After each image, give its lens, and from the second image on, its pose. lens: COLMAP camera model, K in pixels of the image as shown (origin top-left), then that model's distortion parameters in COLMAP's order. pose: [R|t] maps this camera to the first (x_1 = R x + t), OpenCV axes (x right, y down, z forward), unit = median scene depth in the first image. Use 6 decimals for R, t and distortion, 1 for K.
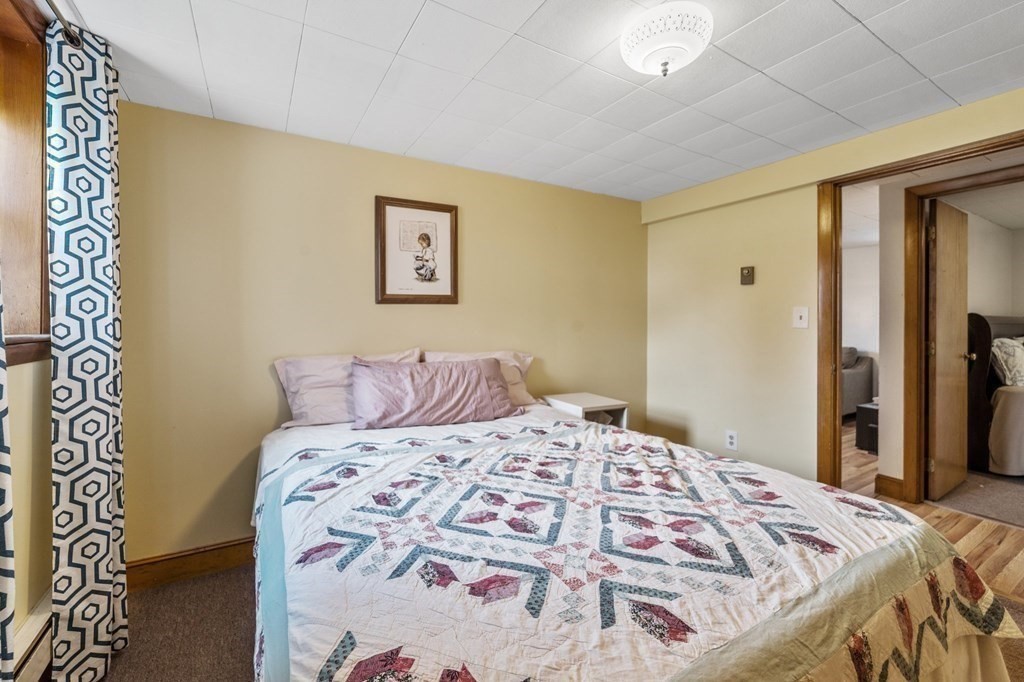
lens RADIAL K [[429.9, 0, 509.9], [0, 429.9, 321.0], [0, 0, 1]] dist [-0.011000, 0.000500]
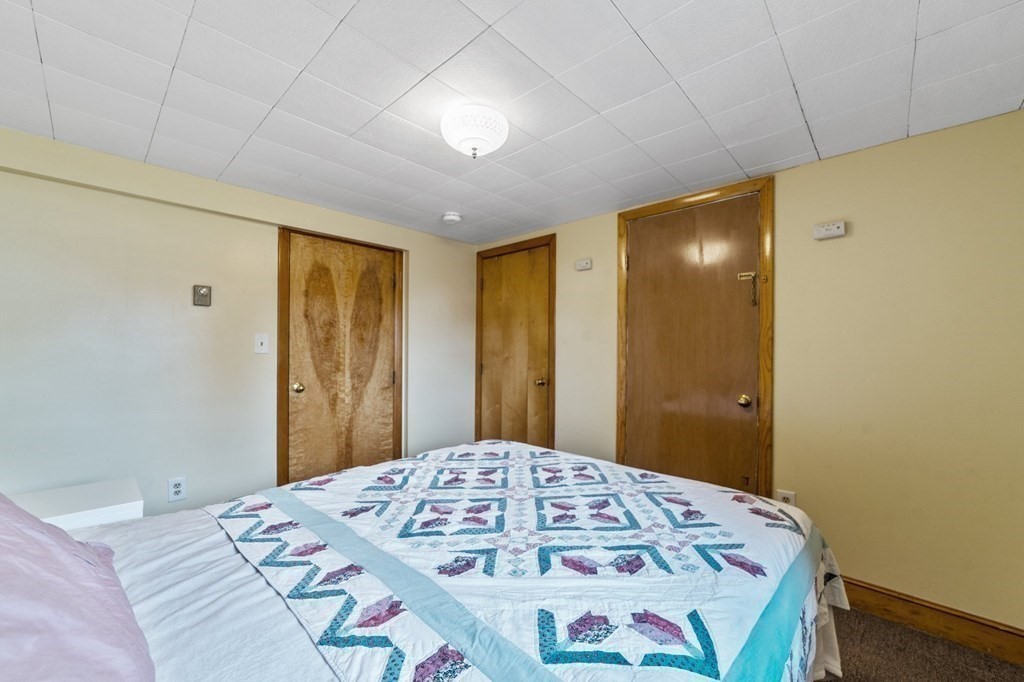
lens RADIAL K [[405.4, 0, 505.7], [0, 405.4, 347.2], [0, 0, 1]] dist [-0.009980, 0.000327]
pose [[-0.265703, -0.001380, 0.964054, -0.979046], [-0.009243, 0.999957, -0.001117, -0.007210], [-0.964011, -0.009207, -0.265704, 1.431856]]
